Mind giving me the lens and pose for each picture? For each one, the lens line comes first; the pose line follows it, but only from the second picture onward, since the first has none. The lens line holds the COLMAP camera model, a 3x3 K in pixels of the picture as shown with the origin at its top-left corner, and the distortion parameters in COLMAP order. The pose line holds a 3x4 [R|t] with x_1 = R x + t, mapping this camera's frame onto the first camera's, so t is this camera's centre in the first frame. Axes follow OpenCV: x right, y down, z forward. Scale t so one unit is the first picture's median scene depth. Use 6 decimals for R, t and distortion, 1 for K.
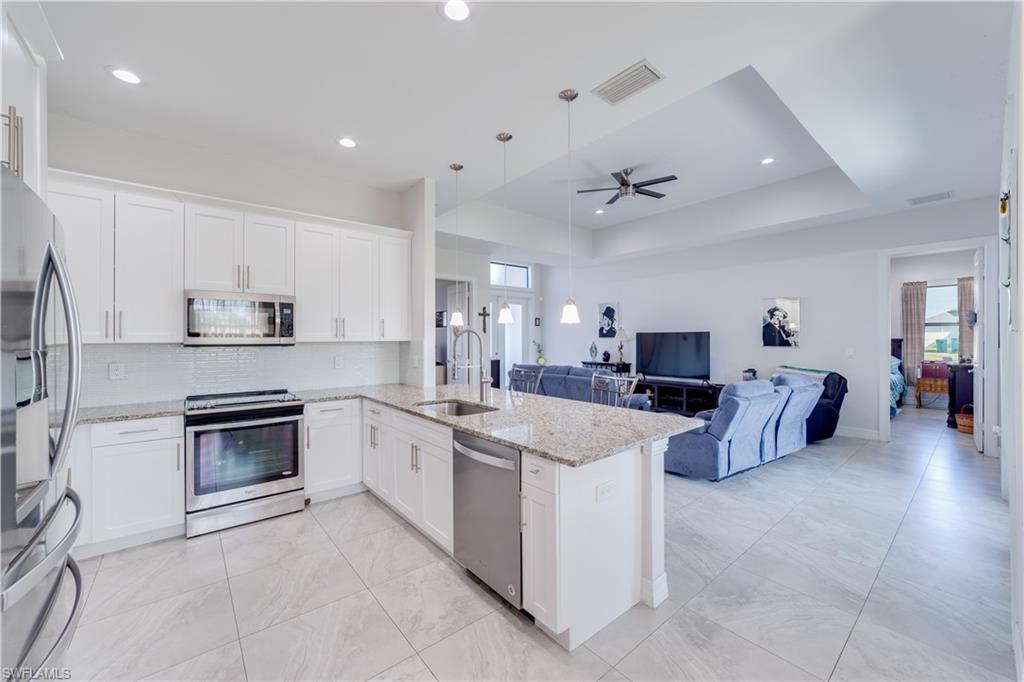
lens RADIAL K [[400.6, 0, 511.1], [0, 400.6, 336.6], [0, 0, 1]] dist [-0.018476, 0.008088]
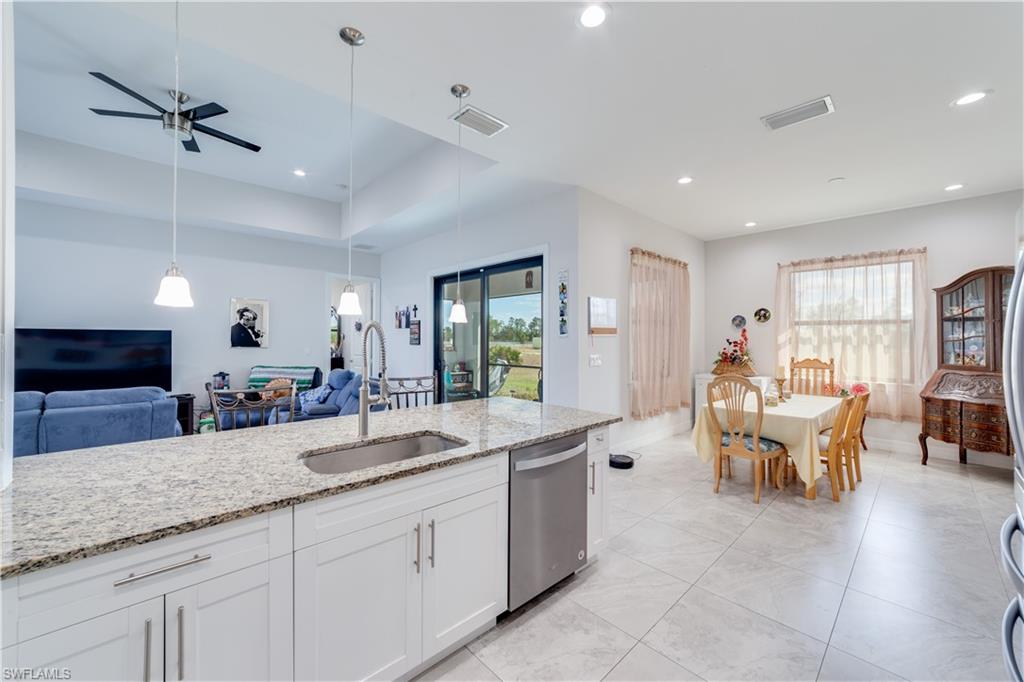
lens RADIAL K [[393.7, 0, 512.4], [0, 393.7, 337.3], [0, 0, 1]] dist [-0.013594, 0.000444]
pose [[-0.062352, 0.008830, 0.998015, -0.356174], [-0.006864, 0.999933, -0.009275, 0.004489], [-0.998031, -0.007428, -0.062288, 0.402070]]
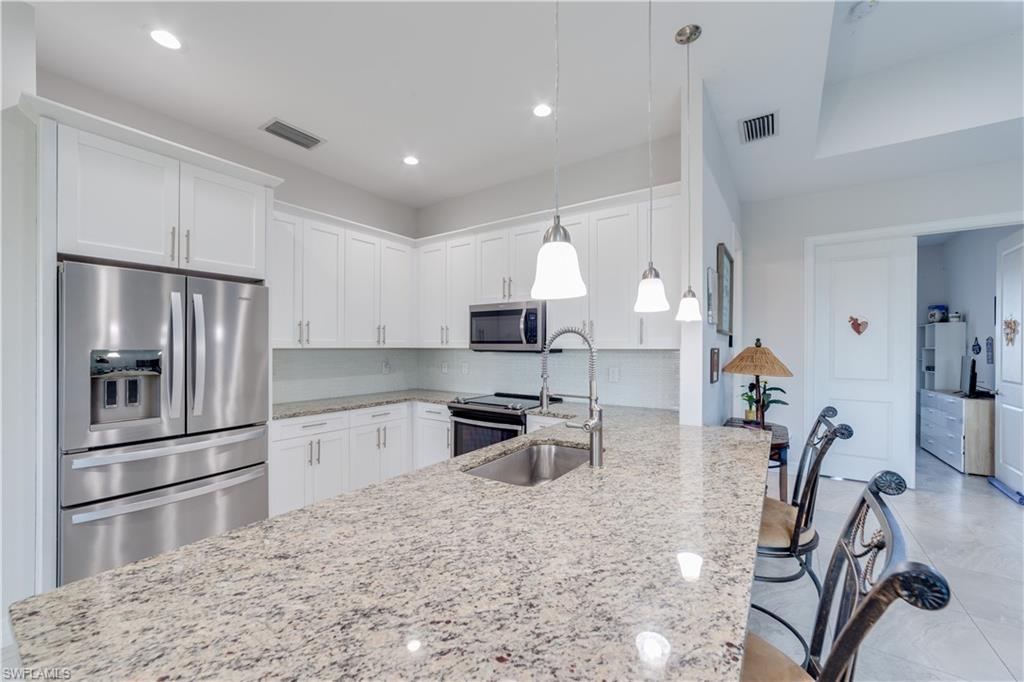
lens RADIAL K [[401.7, 0, 509.6], [0, 401.7, 347.9], [0, 0, 1]] dist [-0.008941, 0.000316]
pose [[0.276246, 0.006533, -0.961065, 0.203729], [0.000974, 0.999974, 0.007078, 0.002459], [0.961086, -0.002891, 0.276233, 0.374821]]
